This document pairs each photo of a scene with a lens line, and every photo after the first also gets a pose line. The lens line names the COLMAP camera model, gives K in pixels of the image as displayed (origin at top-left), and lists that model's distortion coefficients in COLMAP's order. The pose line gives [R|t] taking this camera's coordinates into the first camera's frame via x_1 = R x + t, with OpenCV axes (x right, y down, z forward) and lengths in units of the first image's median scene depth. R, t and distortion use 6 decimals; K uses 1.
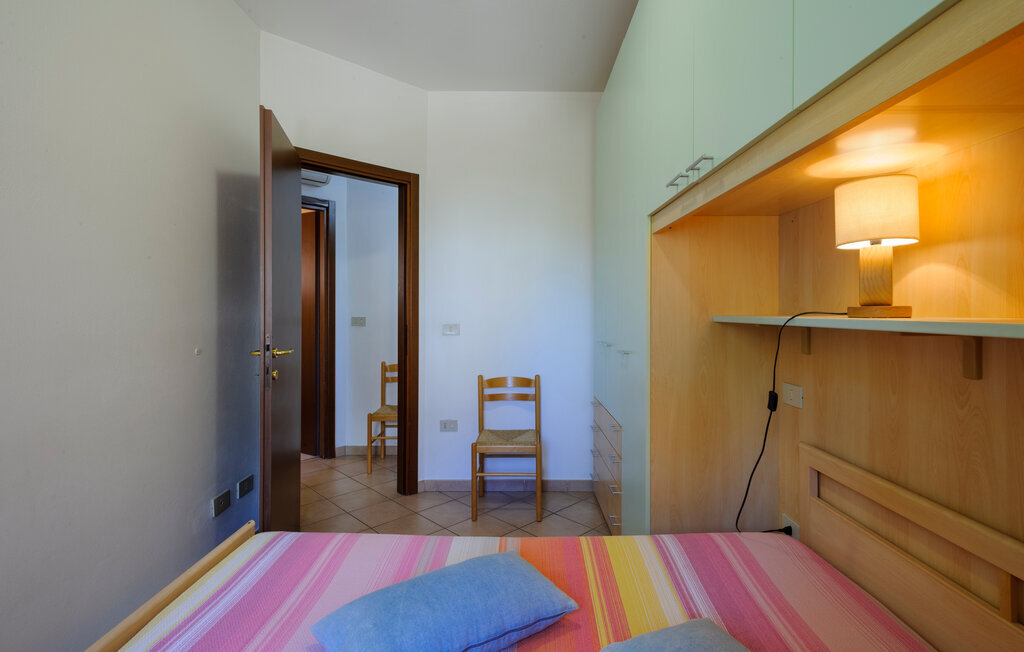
lens RADIAL K [[493.8, 0, 488.1], [0, 493.8, 312.7], [0, 0, 1]] dist [0.012894, -0.000569]
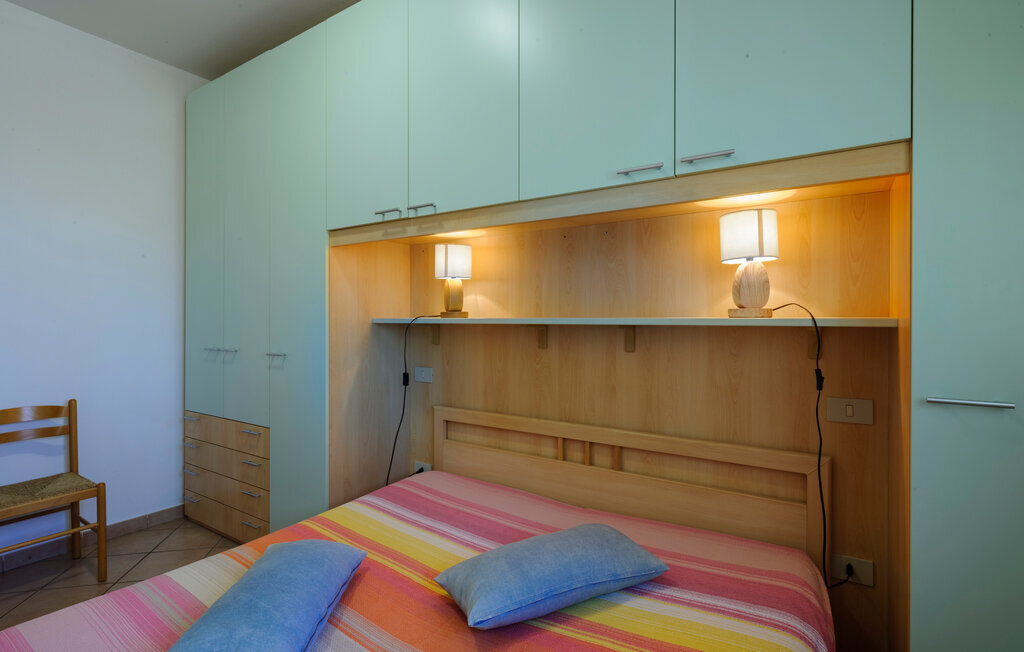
lens RADIAL K [[484.6, 0, 520.0], [0, 484.6, 324.1], [0, 0, 1]] dist [0.000983, 0.000381]
pose [[0.555277, -0.014424, 0.831541, -0.357843], [0.005893, 0.999893, 0.013410, 0.007070], [-0.831645, -0.002546, 0.555302, 0.011656]]
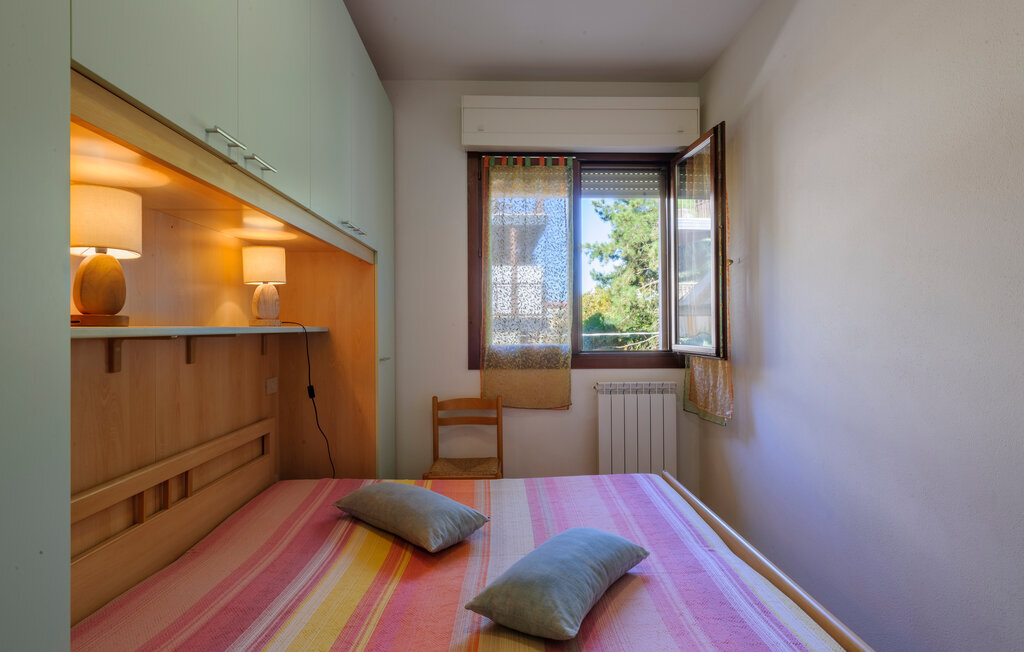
lens RADIAL K [[557.3, 0, 513.3], [0, 557.3, 325.5], [0, 0, 1]] dist [0.006921, 0.000360]
pose [[-0.999922, -0.010537, -0.006761, -0.031822], [-0.010553, 0.999942, 0.002331, -0.001387], [0.006736, 0.002403, -0.999974, 1.338135]]
